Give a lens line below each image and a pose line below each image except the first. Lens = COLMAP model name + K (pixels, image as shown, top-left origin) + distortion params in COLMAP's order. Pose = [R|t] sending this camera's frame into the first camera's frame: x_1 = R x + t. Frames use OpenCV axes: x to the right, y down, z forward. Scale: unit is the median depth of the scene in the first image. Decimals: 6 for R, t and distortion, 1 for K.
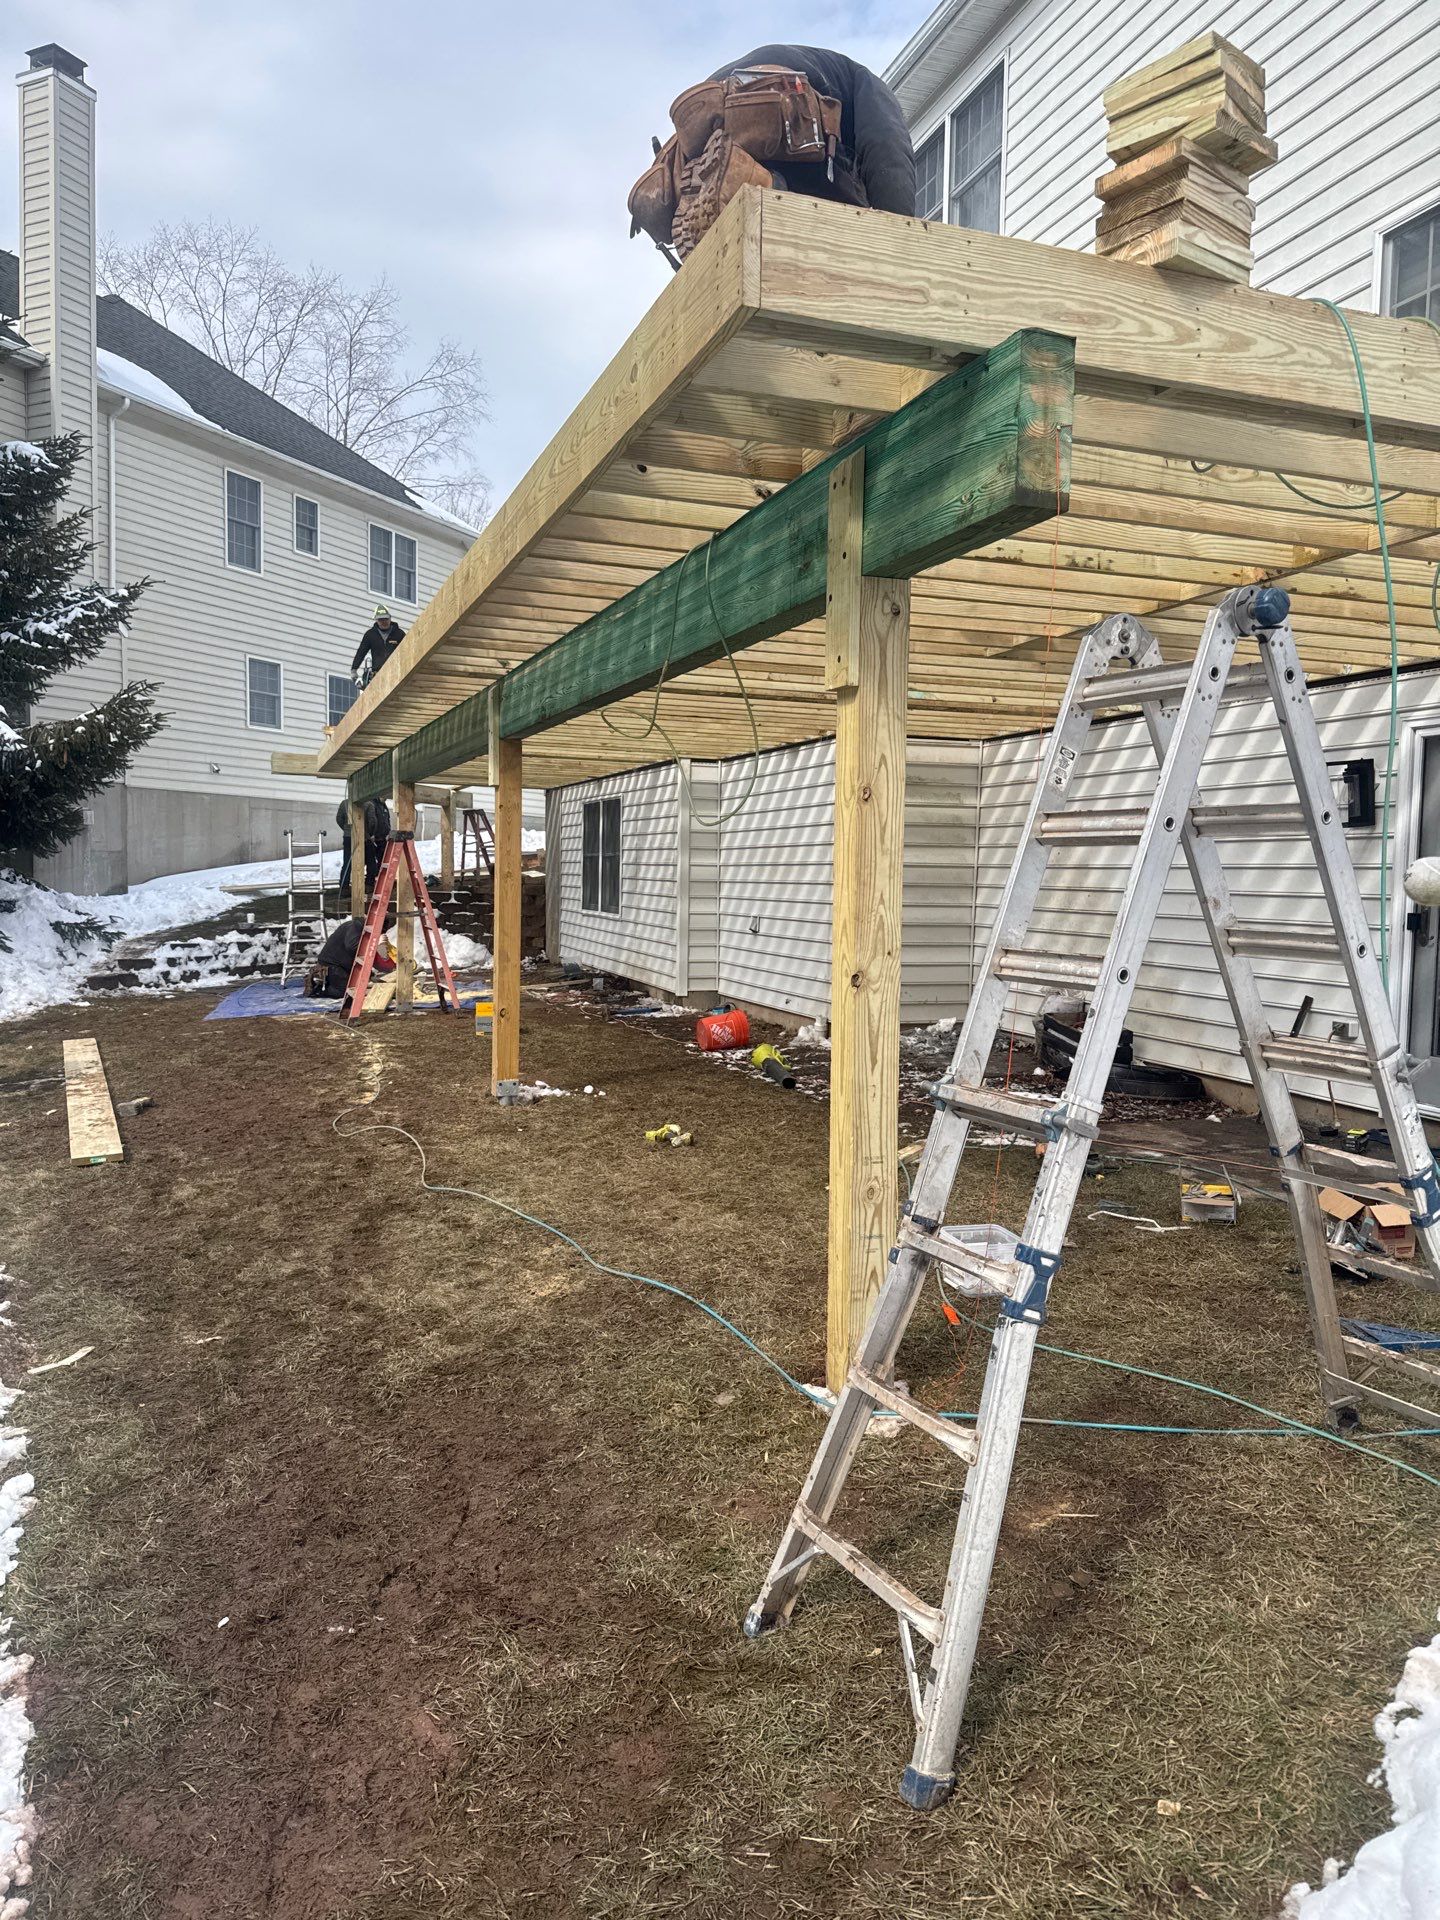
lens RADIAL K [[1419.9, 0, 717.7], [0, 1419.9, 981.7], [0, 0, 1]] dist [0.025599, -0.029126]
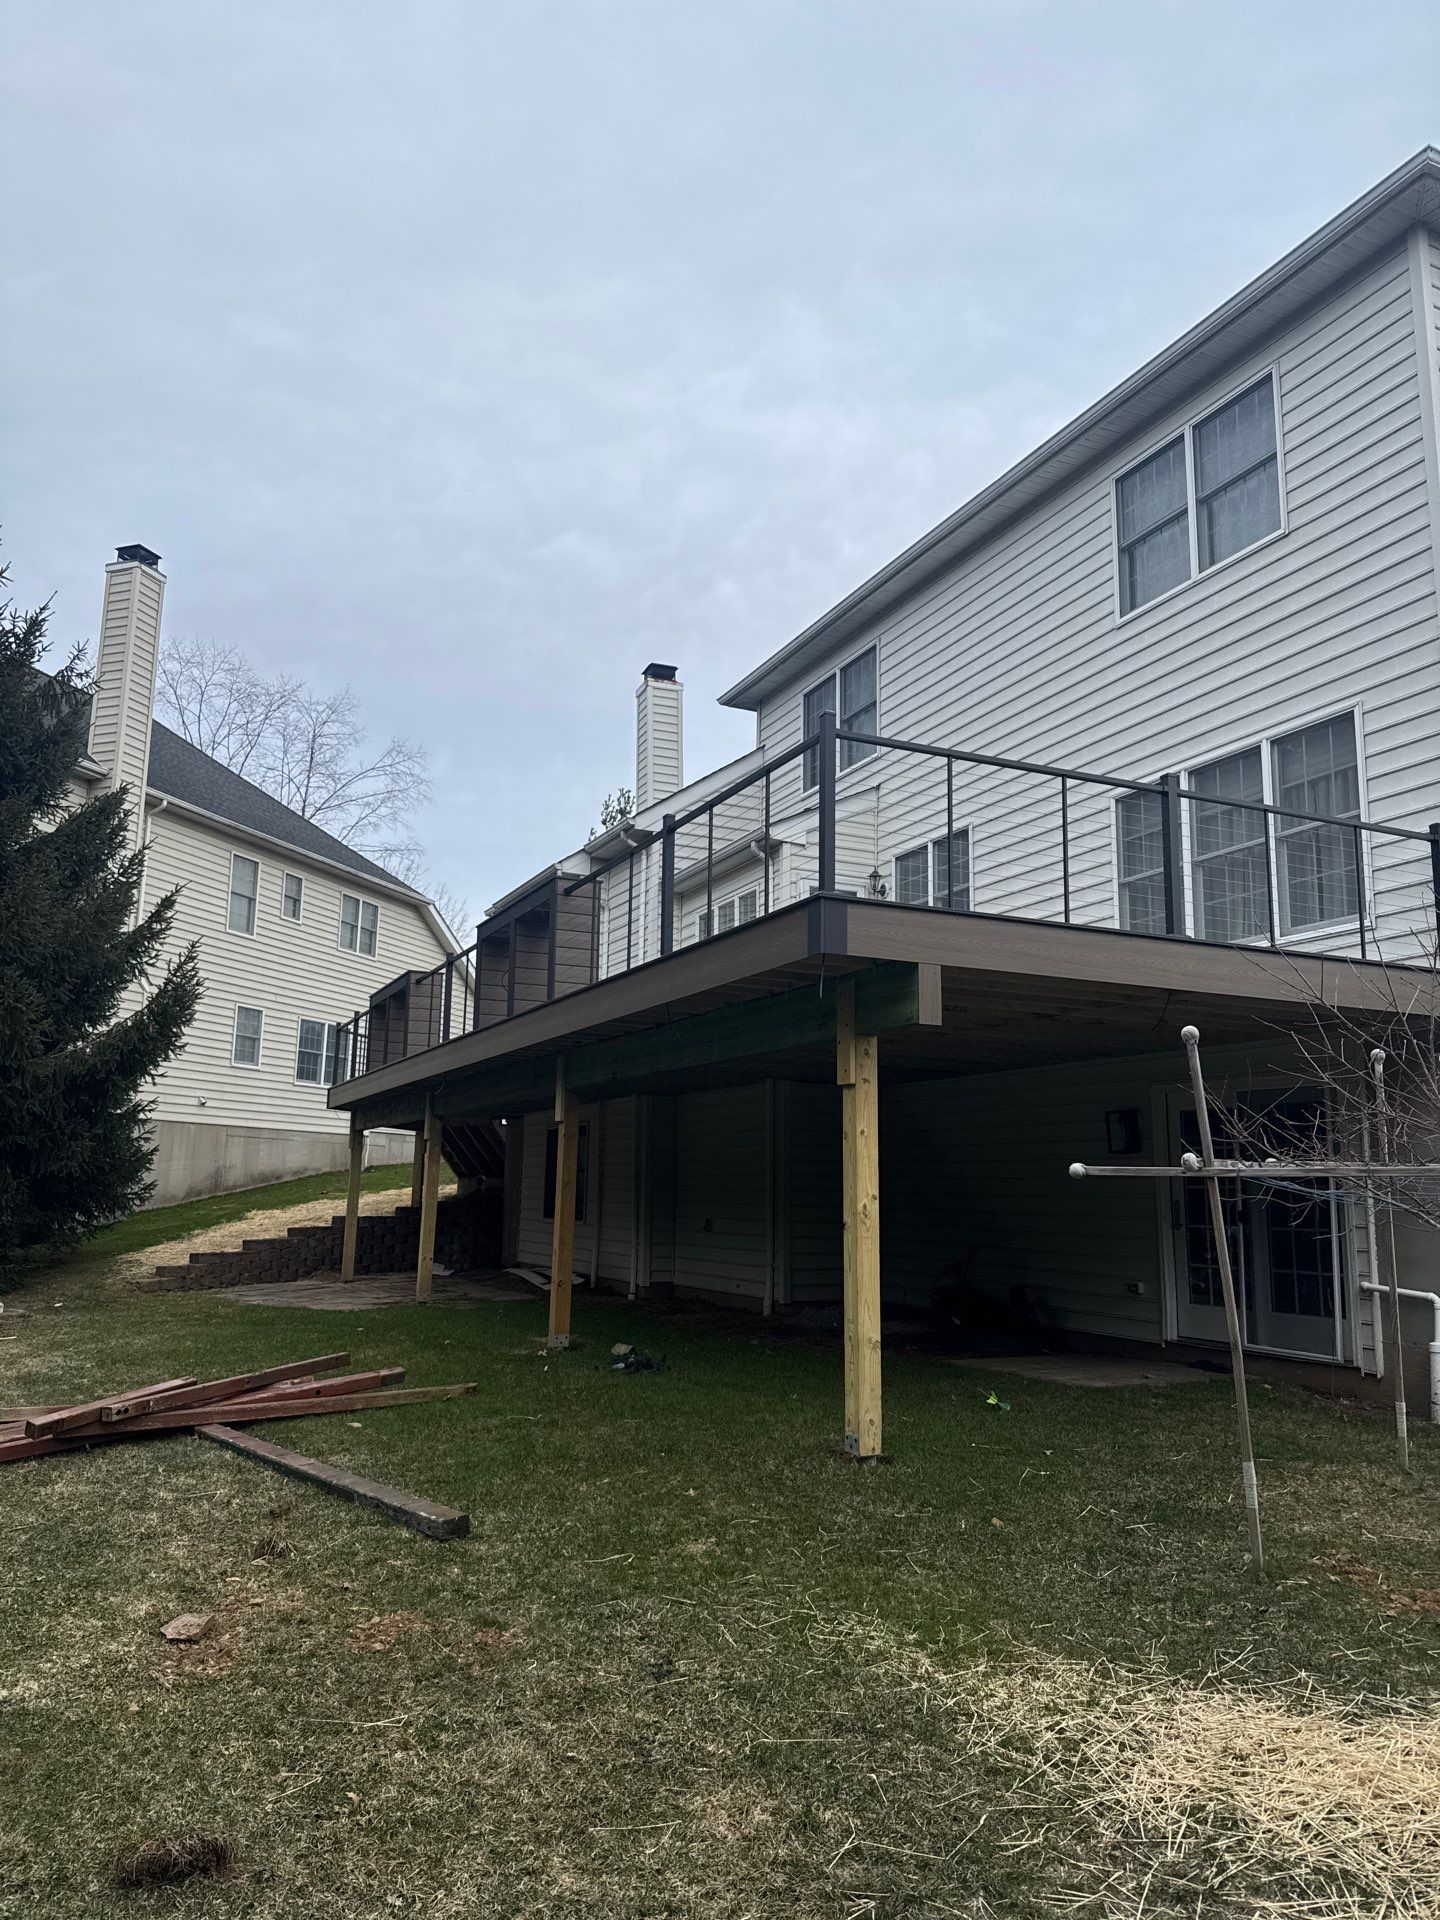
lens RADIAL K [[1381.6, 0, 720.0], [0, 1381.6, 960.0], [0, 0, 1]] dist [0.117698, -0.205845]
pose [[0.995970, 0.008557, 0.089274, -0.039260], [0.013363, 0.970166, -0.242072, 0.015796], [-0.088682, 0.242290, 0.966142, -0.135611]]
